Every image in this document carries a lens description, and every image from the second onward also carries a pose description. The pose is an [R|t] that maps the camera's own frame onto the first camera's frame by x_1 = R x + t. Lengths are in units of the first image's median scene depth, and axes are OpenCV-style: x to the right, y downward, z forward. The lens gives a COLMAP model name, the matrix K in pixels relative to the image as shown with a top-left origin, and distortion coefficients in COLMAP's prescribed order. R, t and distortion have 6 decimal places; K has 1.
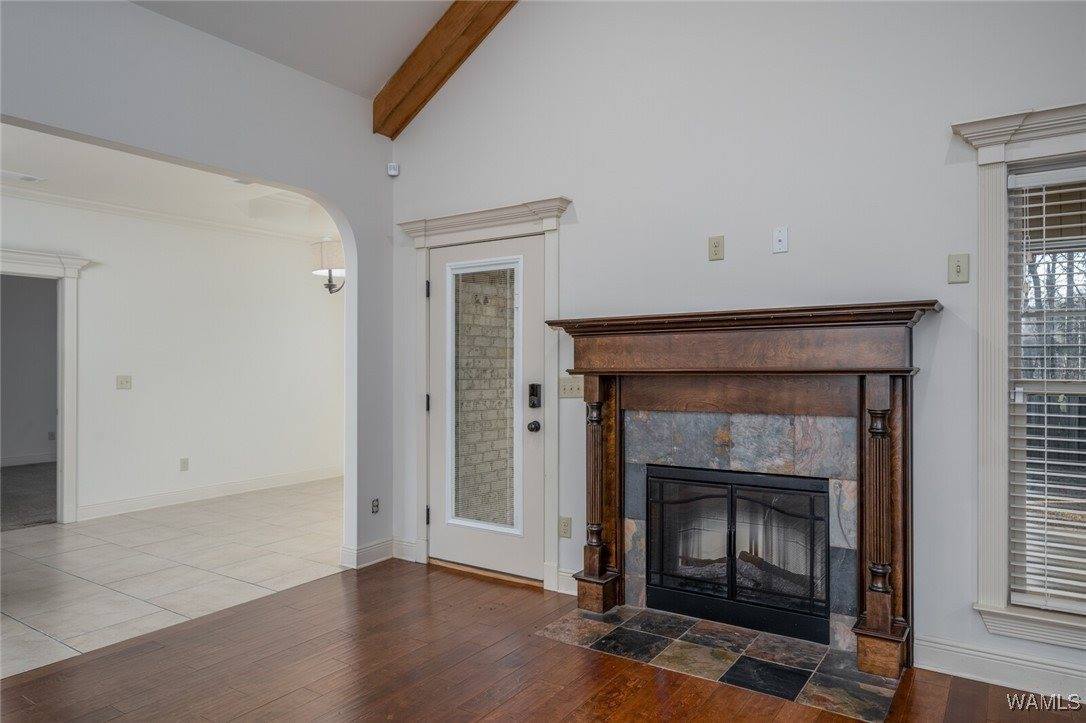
lens RADIAL K [[683.6, 0, 543.0], [0, 683.6, 361.5], [0, 0, 1]] dist [0.003118, 0.002886]
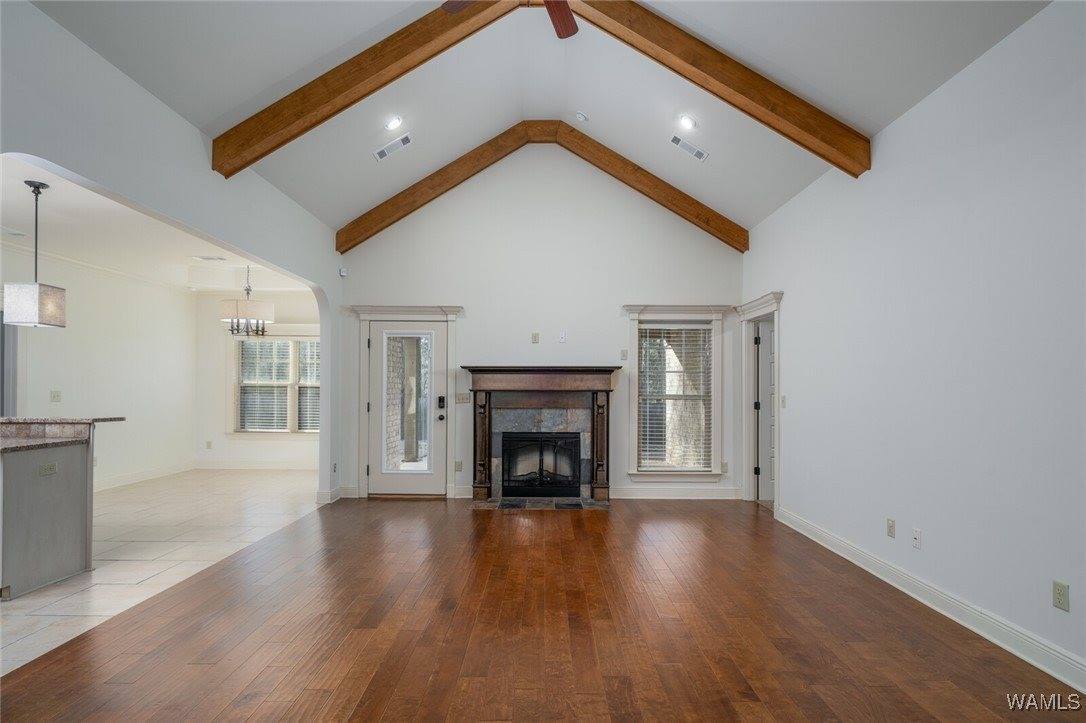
lens RADIAL K [[548.0, 0, 526.6], [0, 548.0, 383.3], [0, 0, 1]] dist [0.002064, 0.000283]
pose [[0.839335, 0.012574, 0.543469, -0.796135], [-0.013314, 0.999908, -0.002572, -0.005751], [-0.543451, -0.005078, 0.839425, -0.563434]]
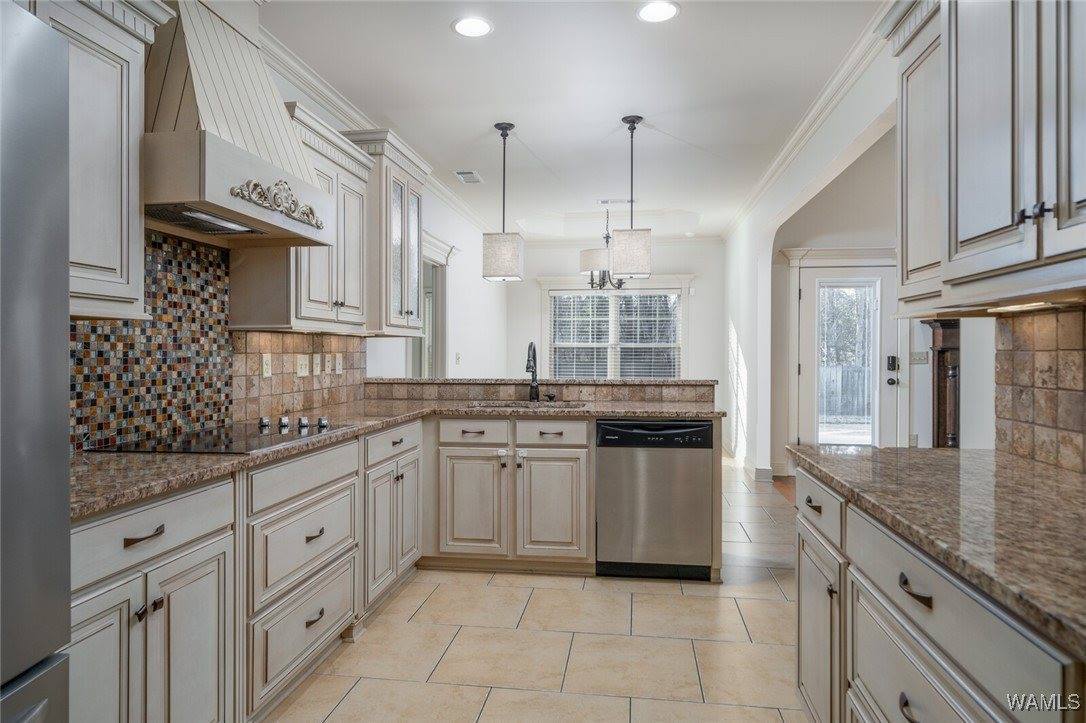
lens RADIAL K [[633.9, 0, 528.5], [0, 633.9, 332.1], [0, 0, 1]] dist [0.000005, 0.000526]
pose [[0.909015, 0.015706, 0.416468, -1.716968], [-0.006008, 0.999680, -0.024585, 0.019126], [-0.416721, 0.019846, 0.908818, -0.031702]]
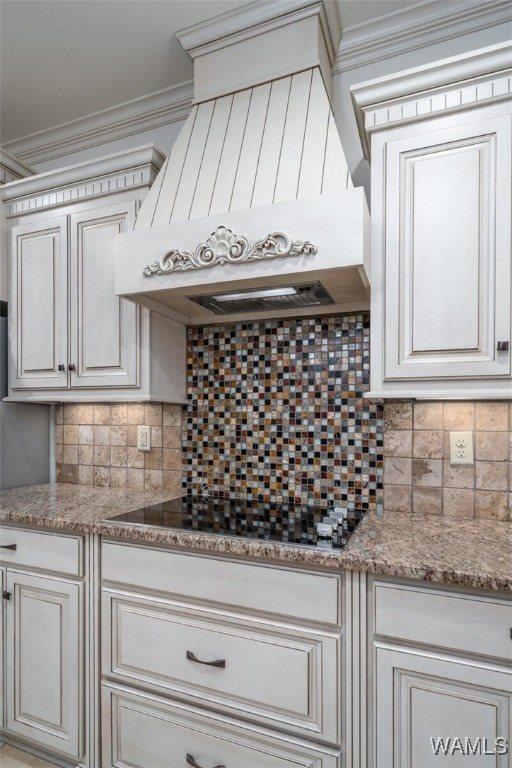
lens RADIAL K [[427.9, 0, 253.9], [0, 427.9, 421.9], [0, 0, 1]] dist [-0.002019, -0.000185]
pose [[0.207350, 0.007858, -0.978235, -1.283316], [-0.002286, 0.999969, 0.007548, 0.017044], [0.978264, 0.000671, 0.207362, 0.642056]]
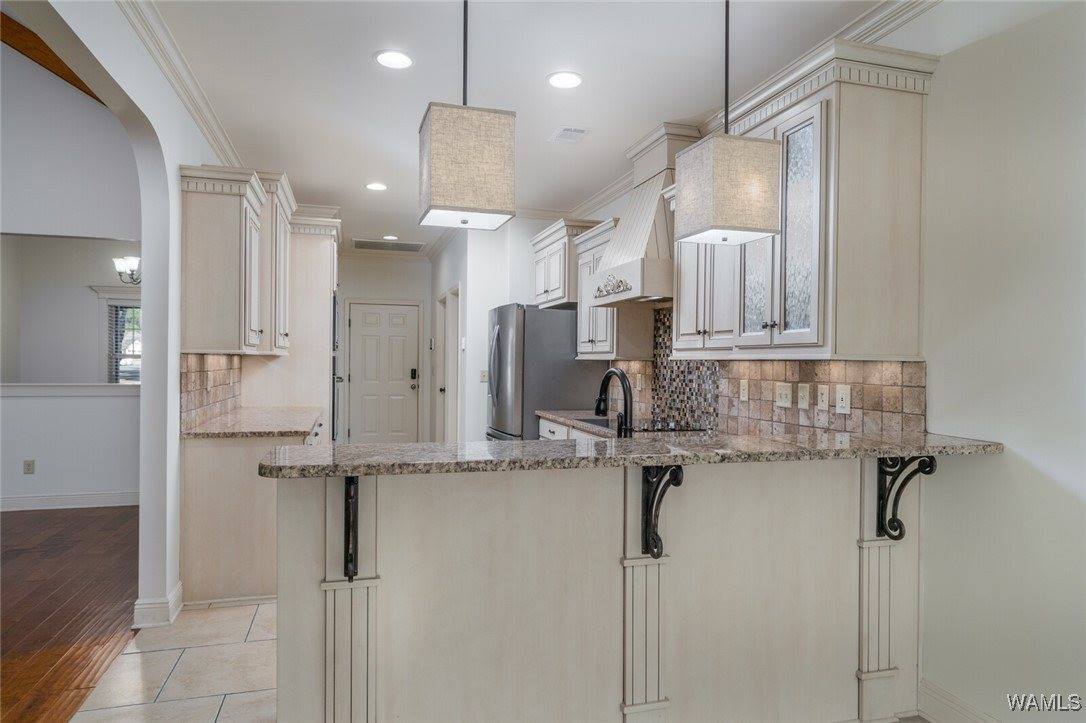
lens RADIAL K [[692.2, 0, 543.0], [0, 692.2, 361.5], [0, 0, 1]] dist [-0.002674, -0.000335]
pose [[-0.639526, -0.003632, -0.768761, -0.618182], [-0.002370, 0.999993, -0.002753, 0.004391], [0.768766, 0.000062, -0.639530, 1.411711]]
